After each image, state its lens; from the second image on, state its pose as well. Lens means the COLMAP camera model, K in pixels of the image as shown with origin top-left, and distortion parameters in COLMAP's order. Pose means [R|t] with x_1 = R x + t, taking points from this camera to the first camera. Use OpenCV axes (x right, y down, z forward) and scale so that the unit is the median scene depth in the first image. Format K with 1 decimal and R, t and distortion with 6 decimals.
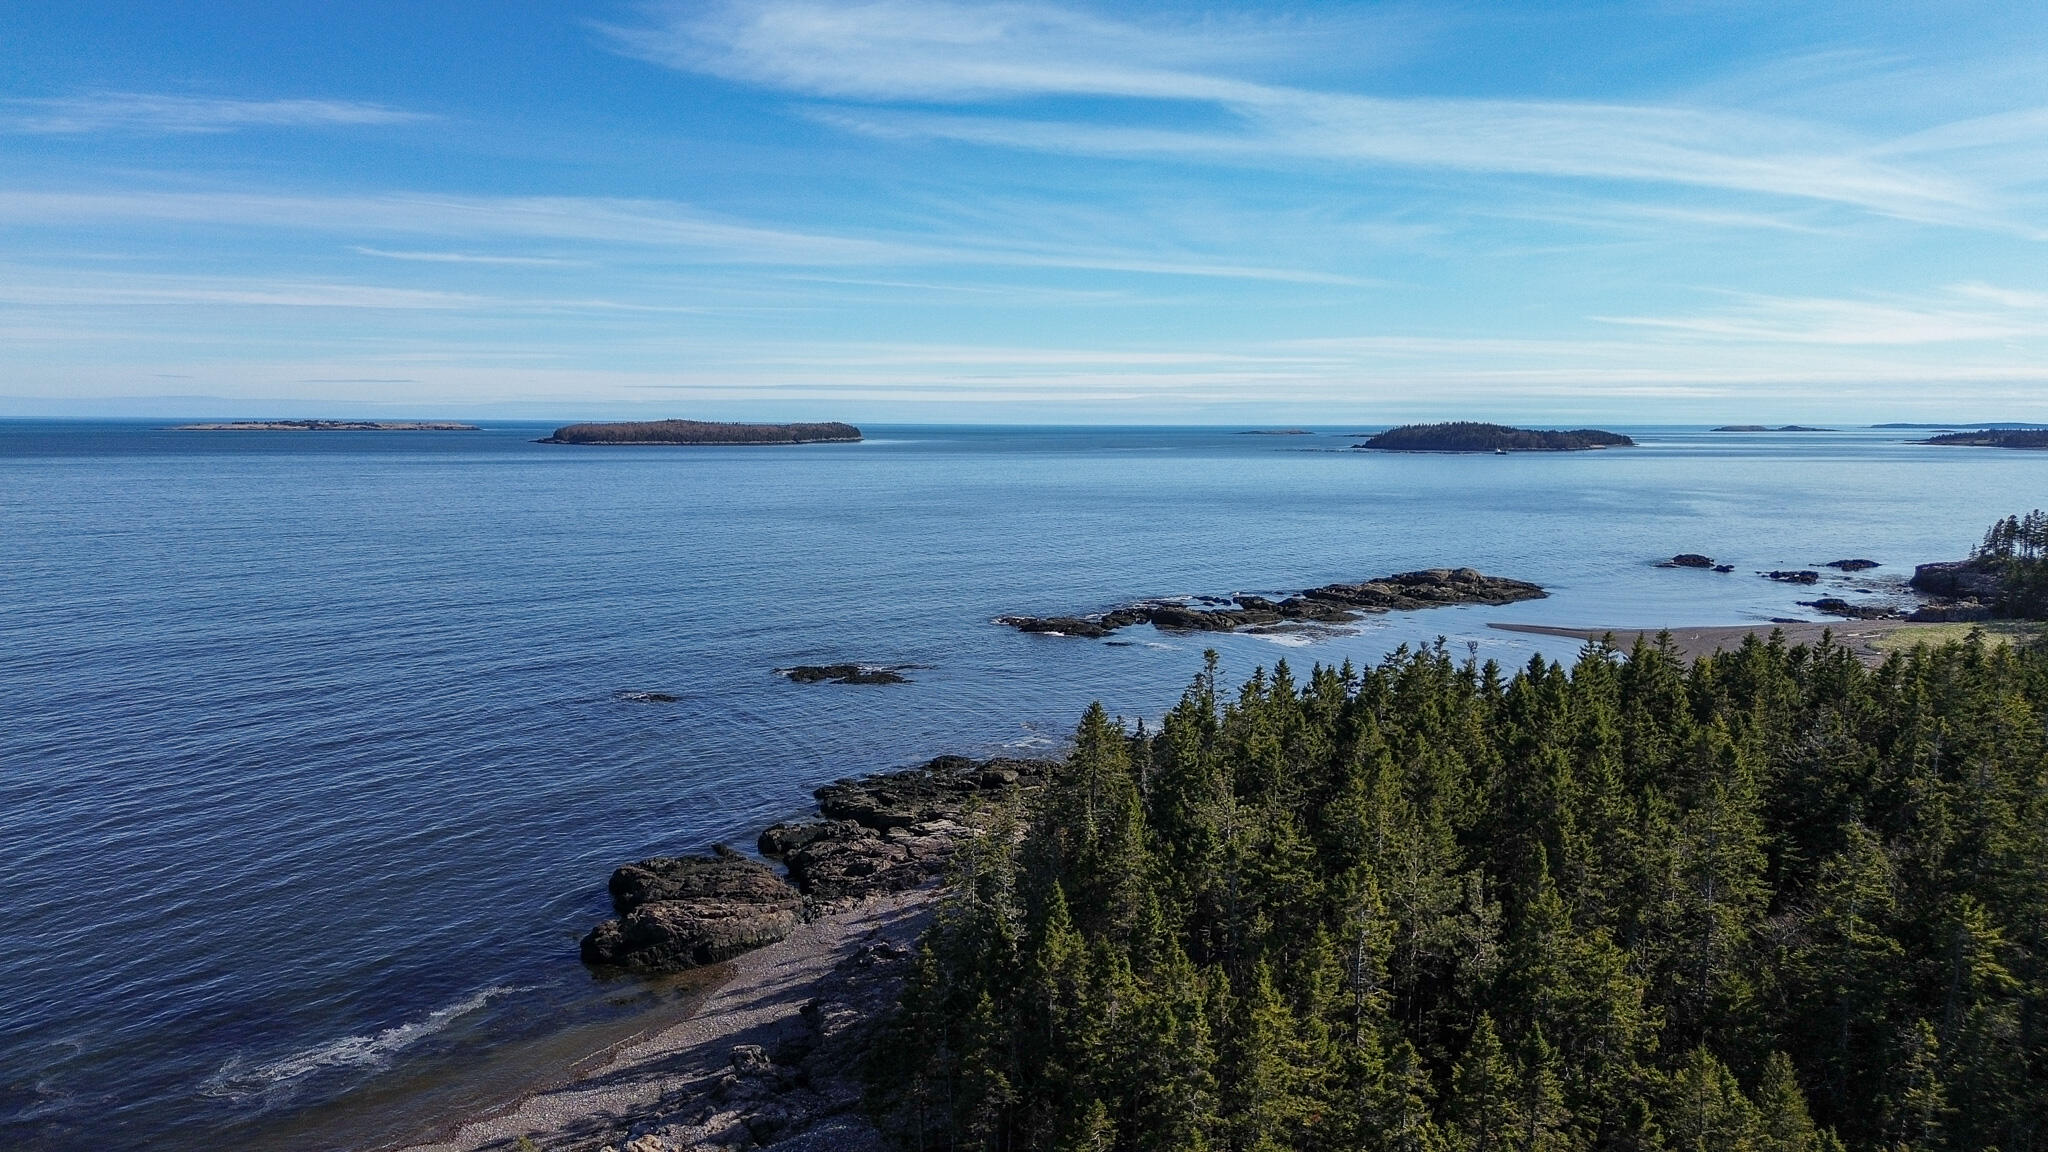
lens RADIAL K [[1456.0, 0, 1026.9], [0, 1456.0, 583.1], [0, 0, 1]] dist [0.040625, -0.016363]
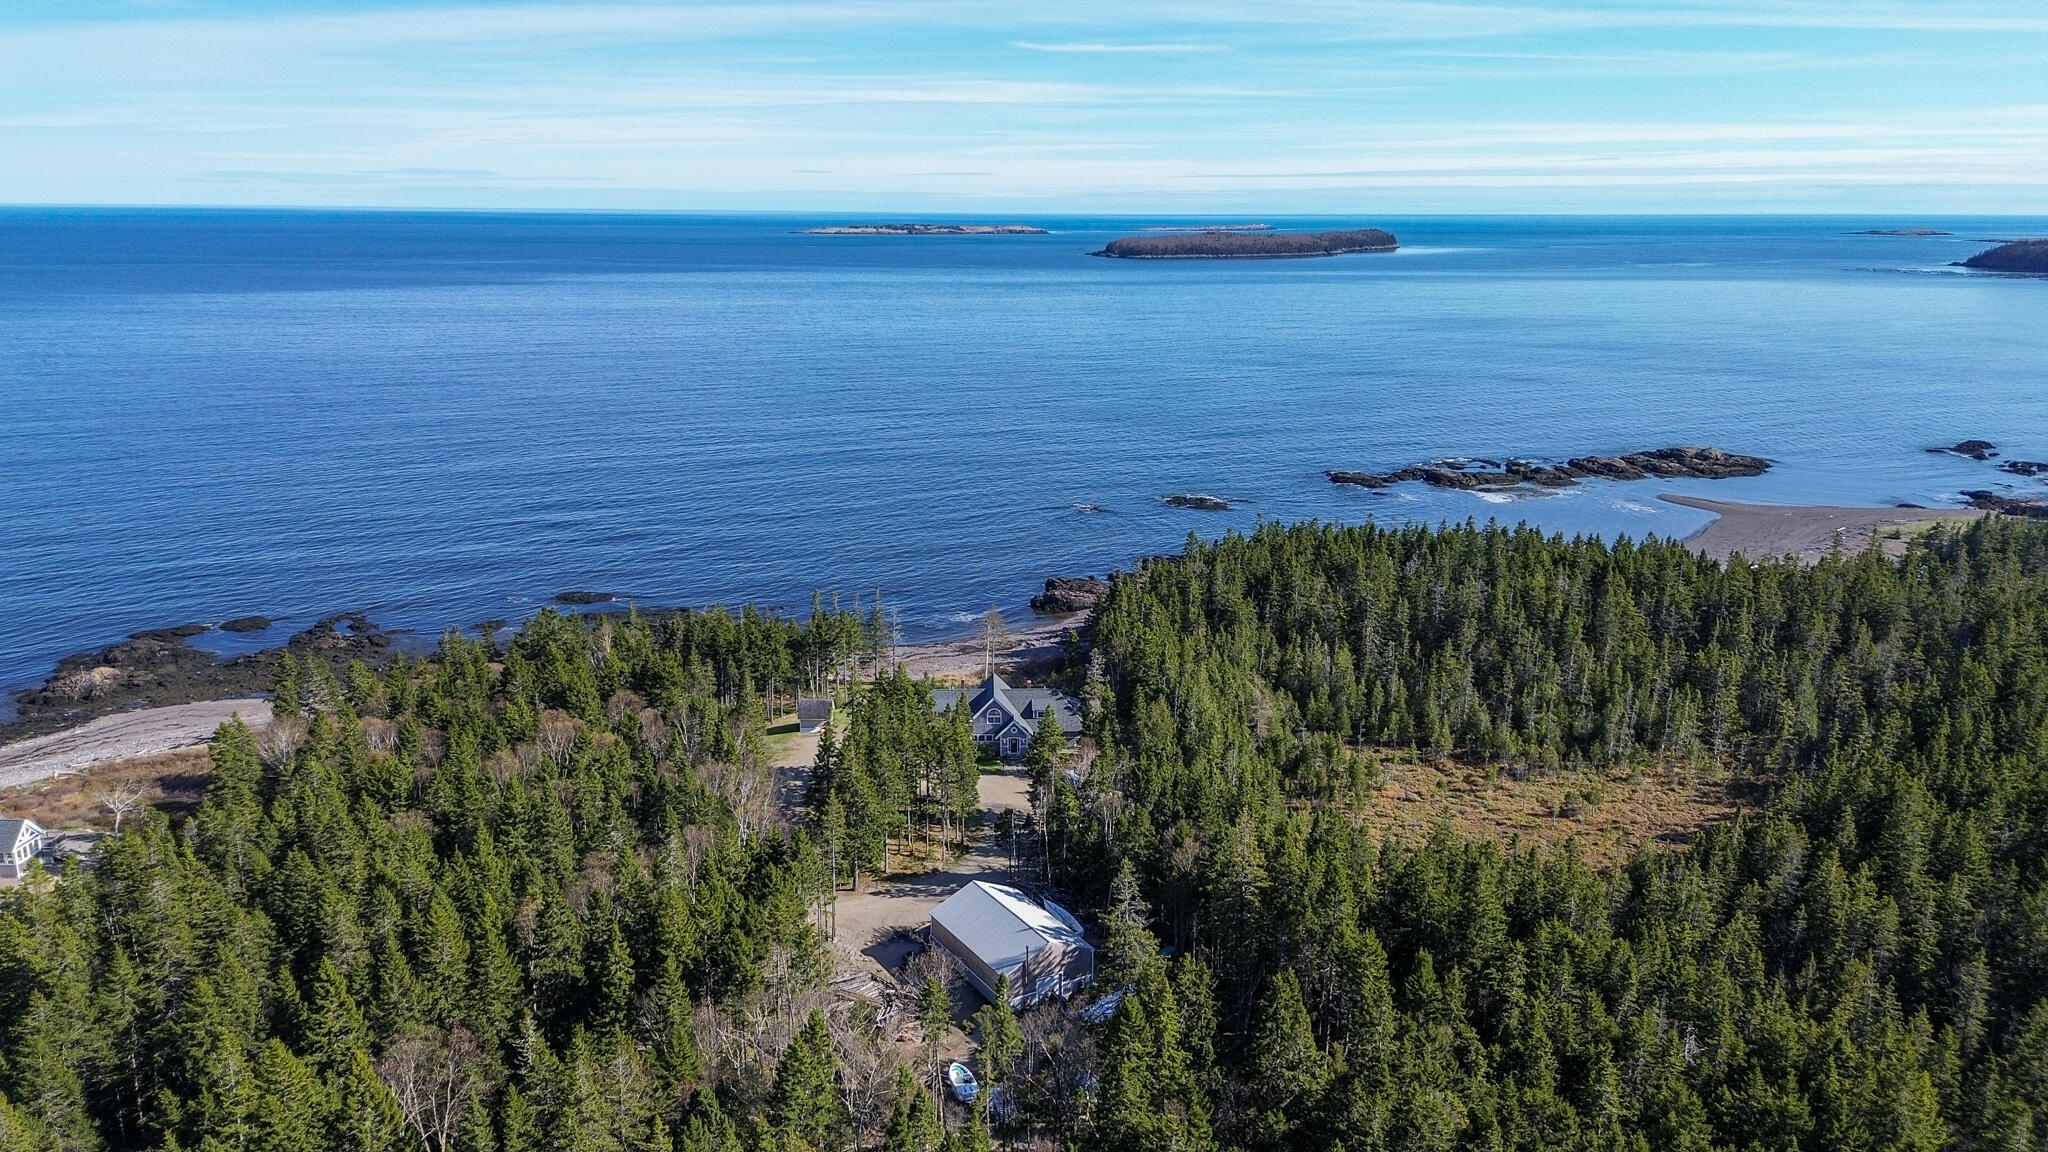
lens RADIAL K [[1456.0, 0, 1022.5], [0, 1456.0, 576.9], [0, 0, 1]] dist [0.040625, -0.016363]
pose [[0.930391, 0.095565, -0.353892, 0.762091], [-0.045667, 0.988116, 0.146769, -0.238320], [0.363712, -0.120391, 0.923699, -1.808706]]
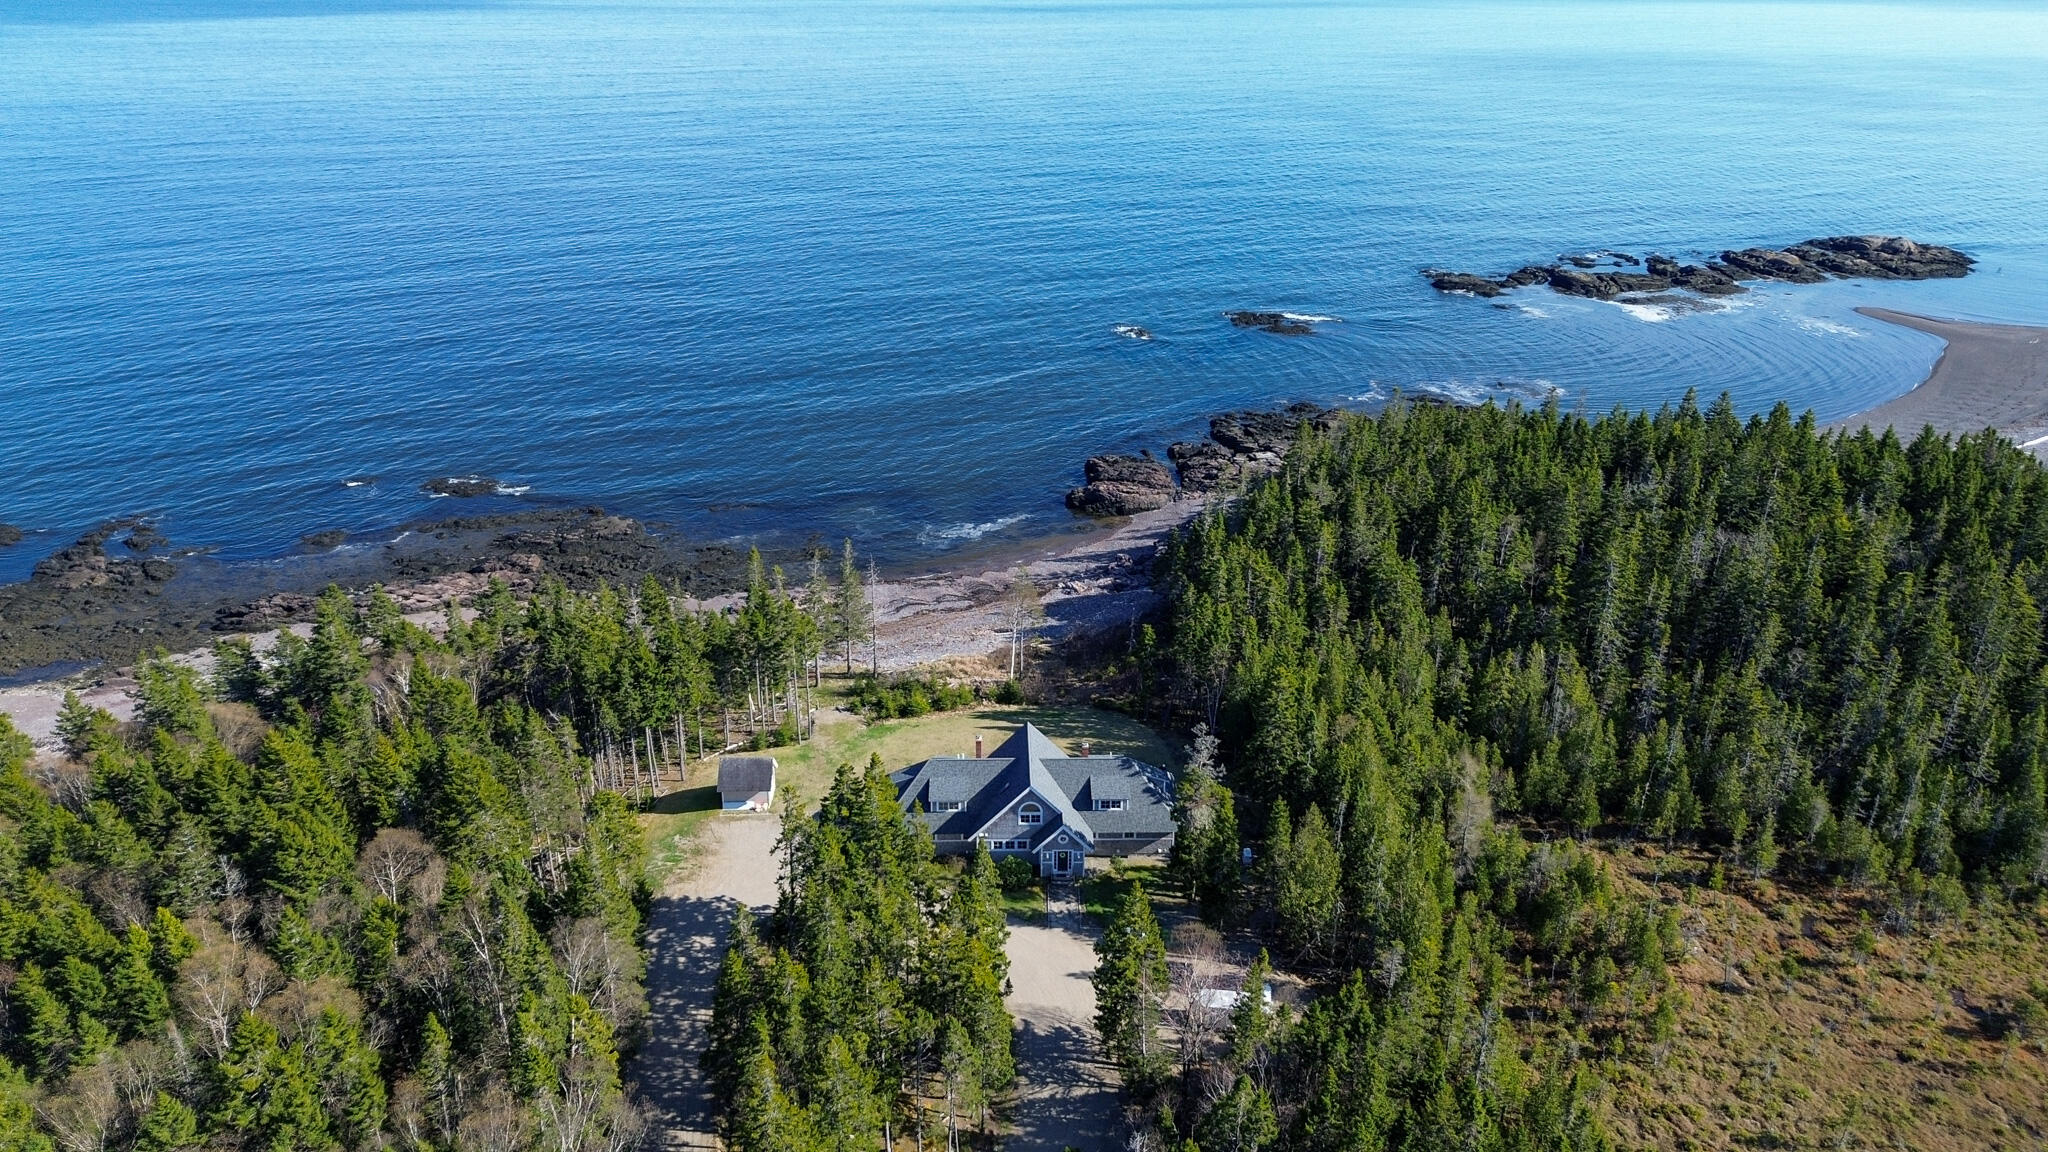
lens RADIAL K [[1456.0, 0, 1027.6], [0, 1456.0, 575.3], [0, 0, 1]] dist [0.040625, -0.016363]
pose [[0.929478, 0.156462, -0.334051, 0.397718], [-0.045979, 0.947667, 0.315932, -0.336613], [0.366000, -0.278293, 0.888030, -1.000421]]
